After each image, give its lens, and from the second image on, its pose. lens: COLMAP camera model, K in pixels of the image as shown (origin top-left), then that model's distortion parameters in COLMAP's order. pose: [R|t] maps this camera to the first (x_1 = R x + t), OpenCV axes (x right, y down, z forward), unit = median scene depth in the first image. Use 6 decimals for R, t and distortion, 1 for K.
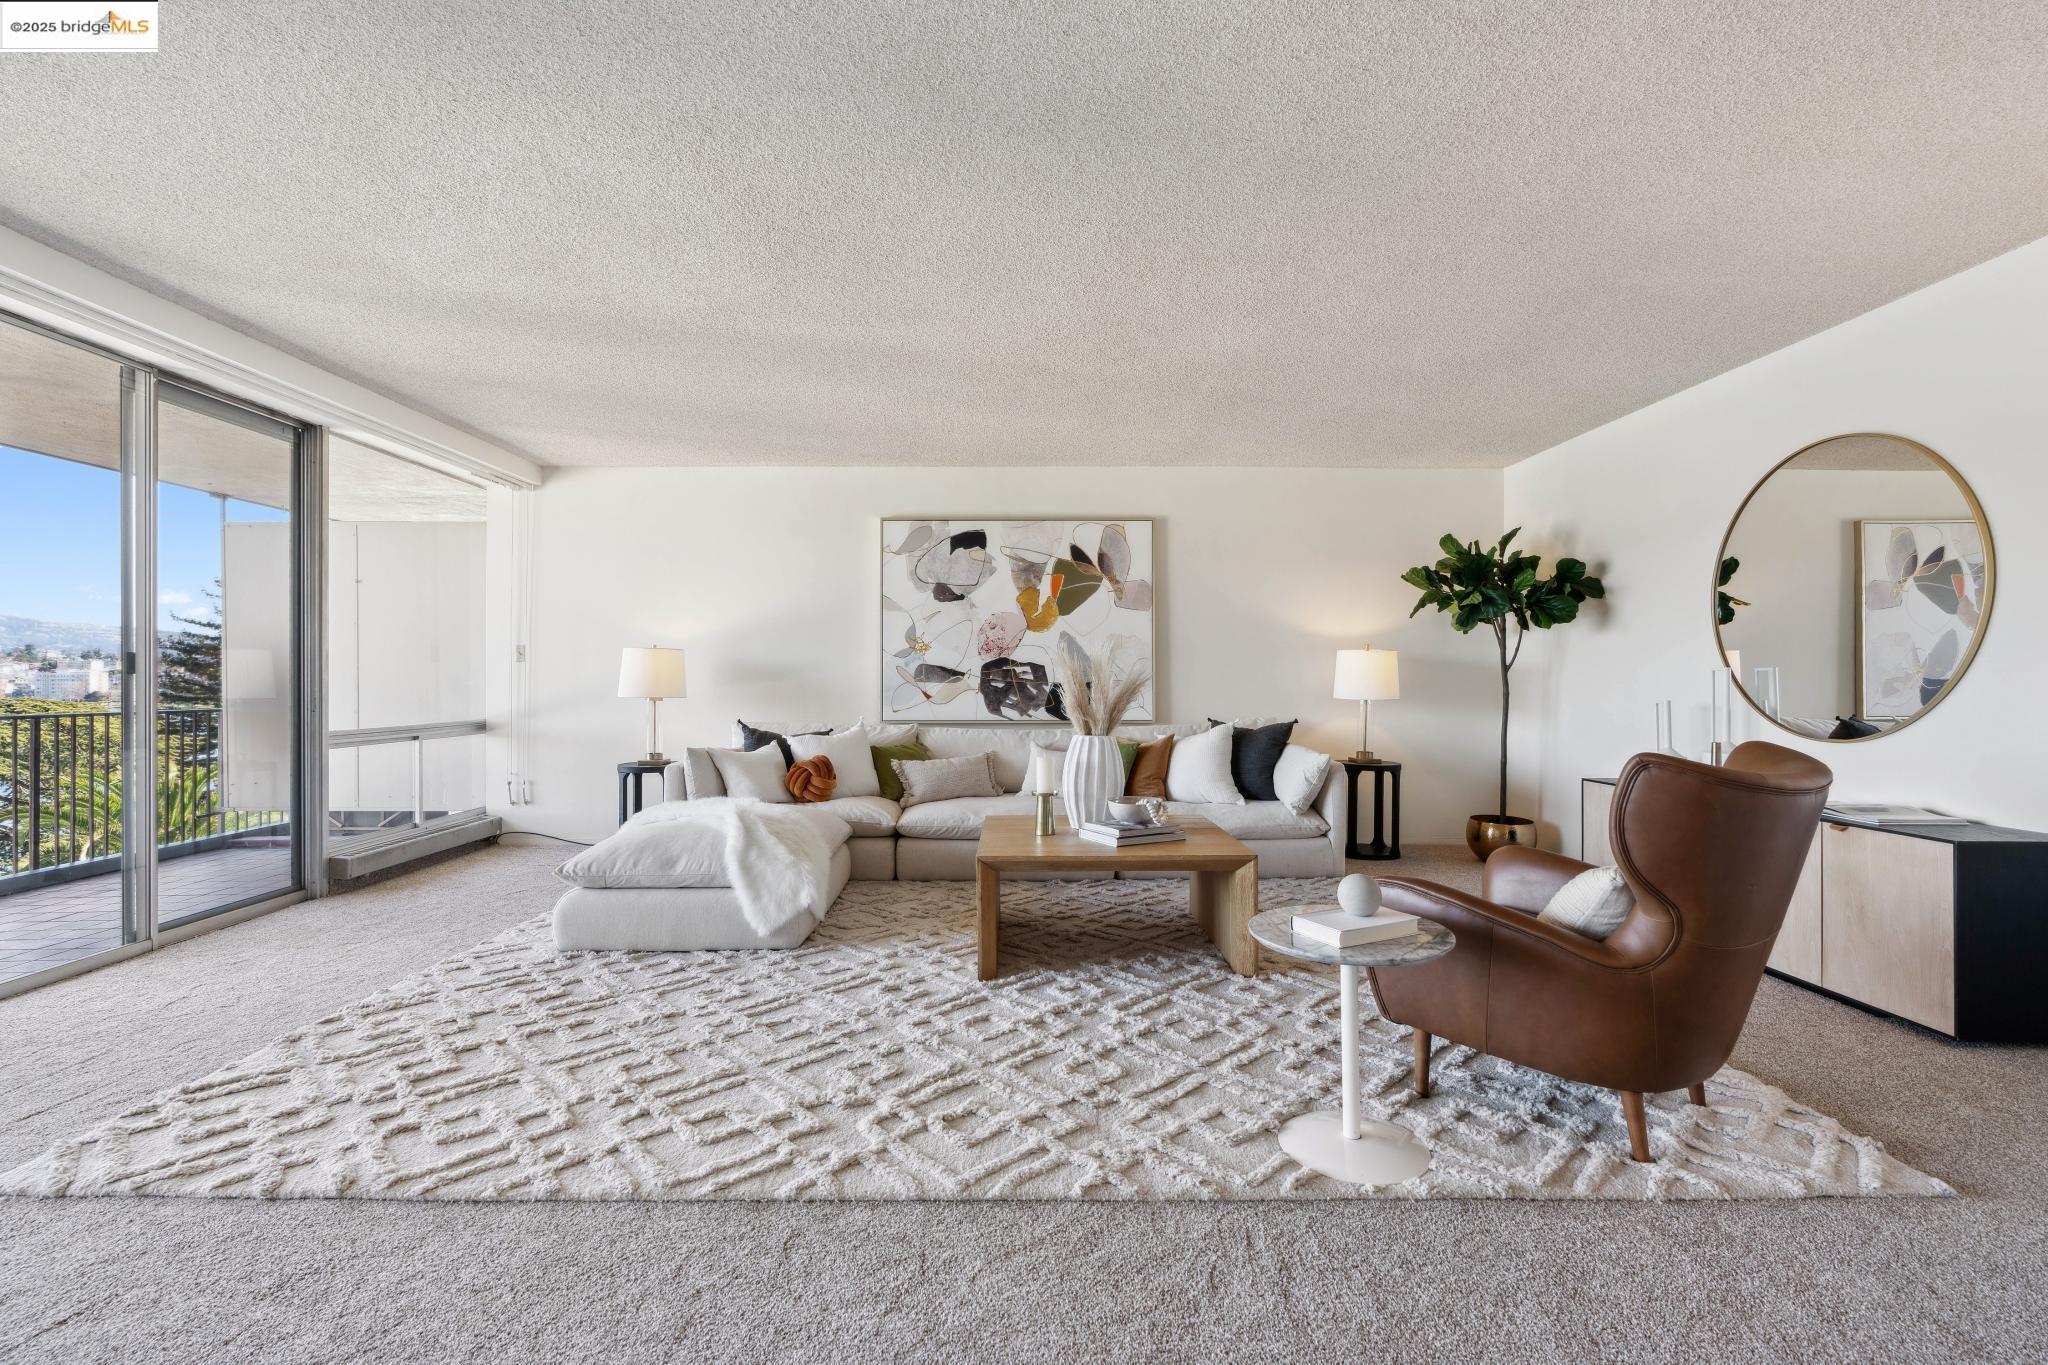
lens RADIAL K [[925.5, 0, 1022.8], [0, 925.5, 682.0], [0, 0, 1]] dist [-0.000121, -0.001542]
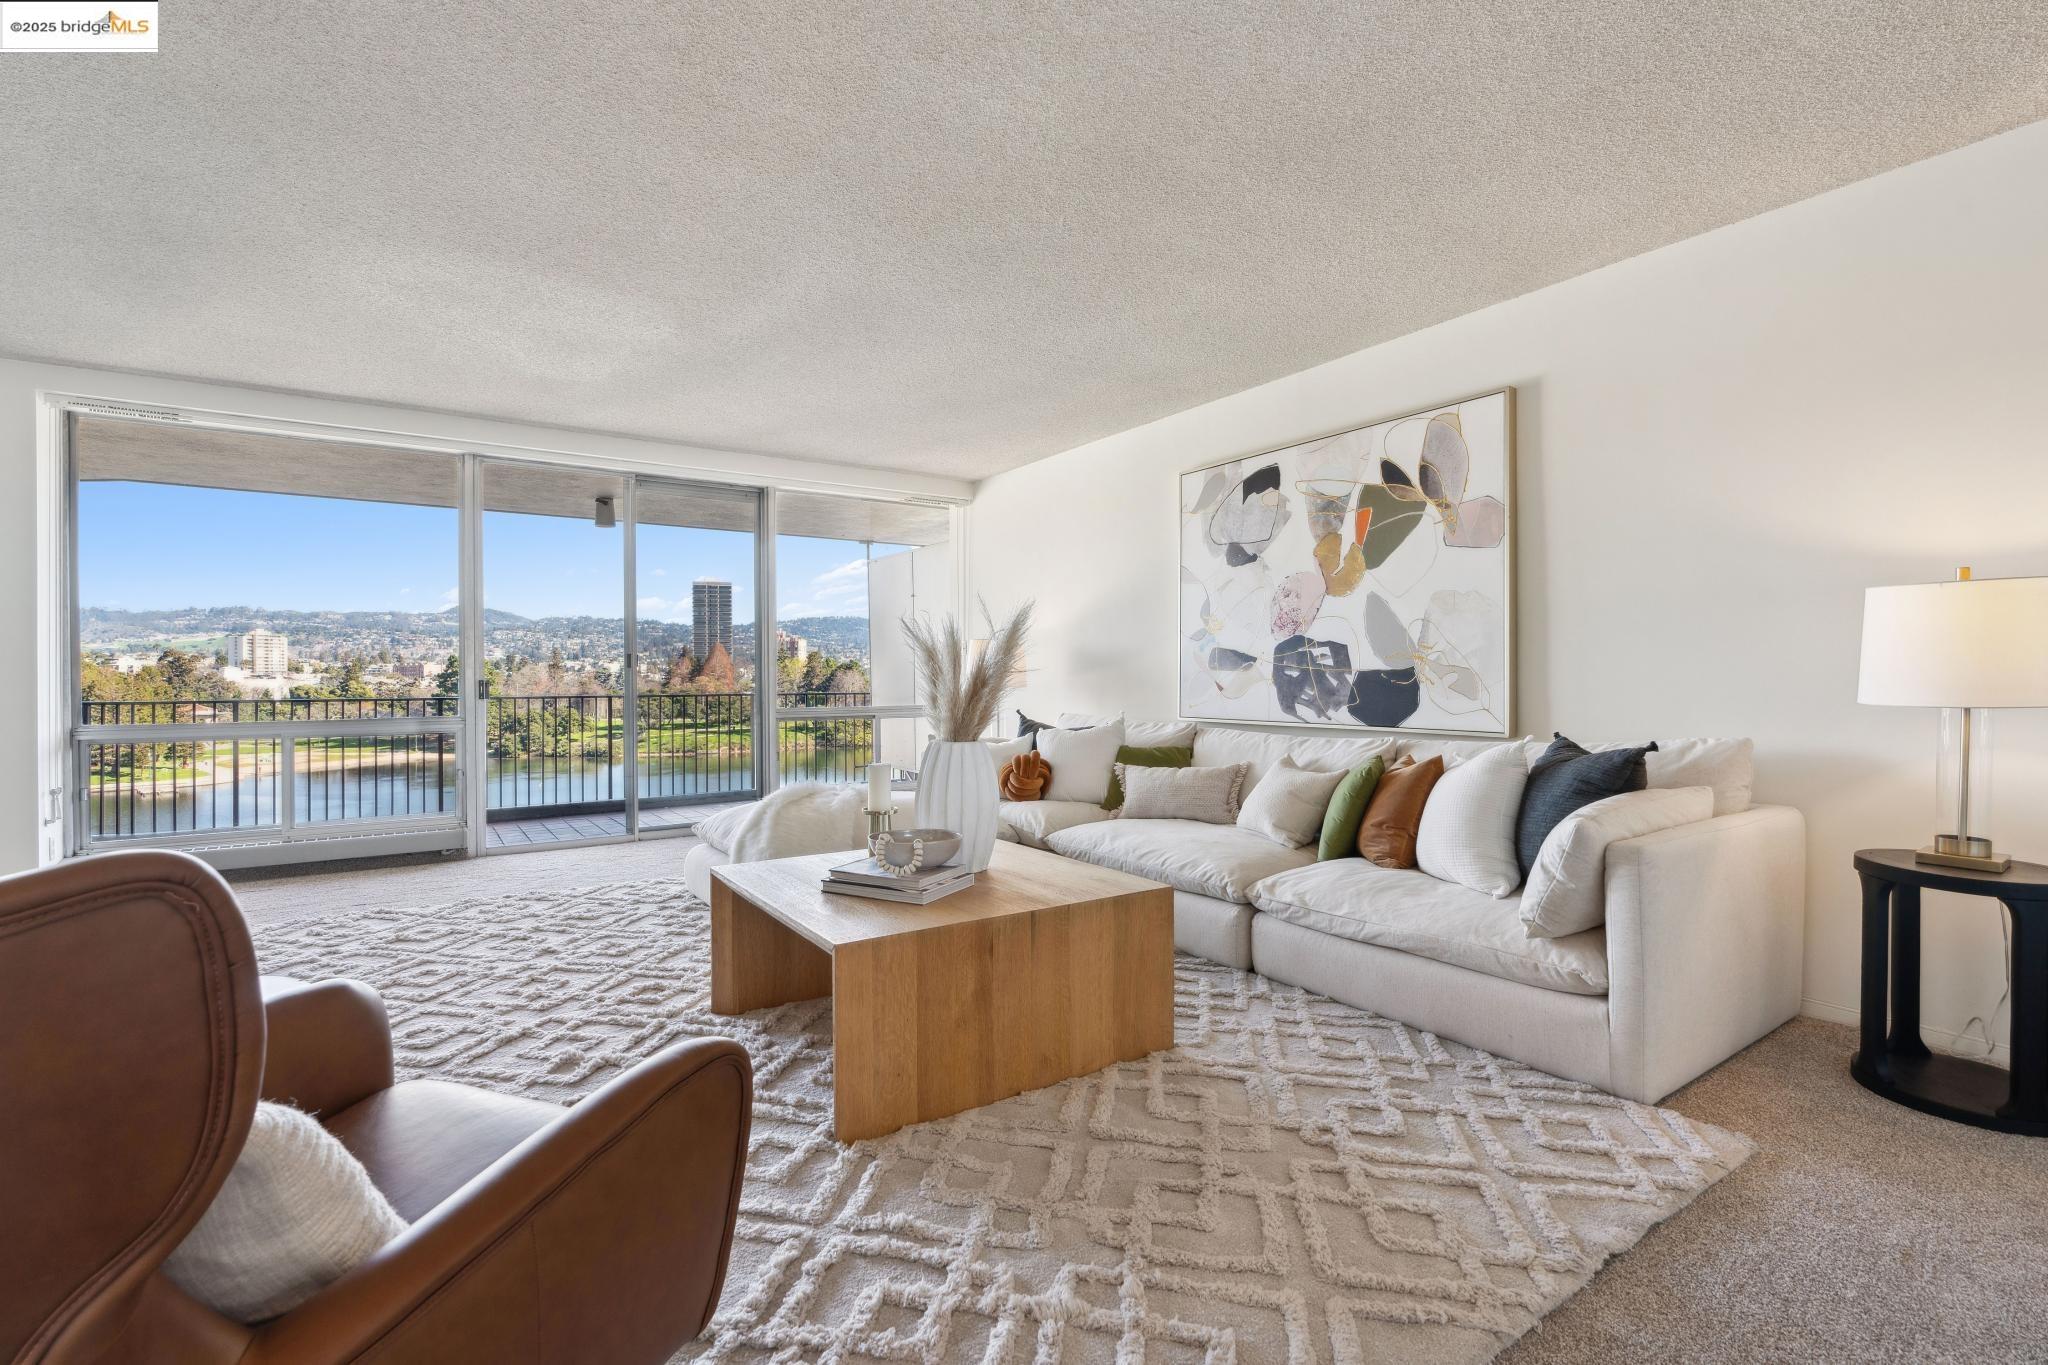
lens RADIAL K [[925.5, 0, 1017.2], [0, 925.5, 673.1], [0, 0, 1]] dist [-0.000121, -0.001542]
pose [[0.551195, -0.003026, -0.834371, 0.458125], [-0.002438, 0.999983, -0.005237, 0.007116], [0.834373, 0.004921, 0.551178, 0.421627]]
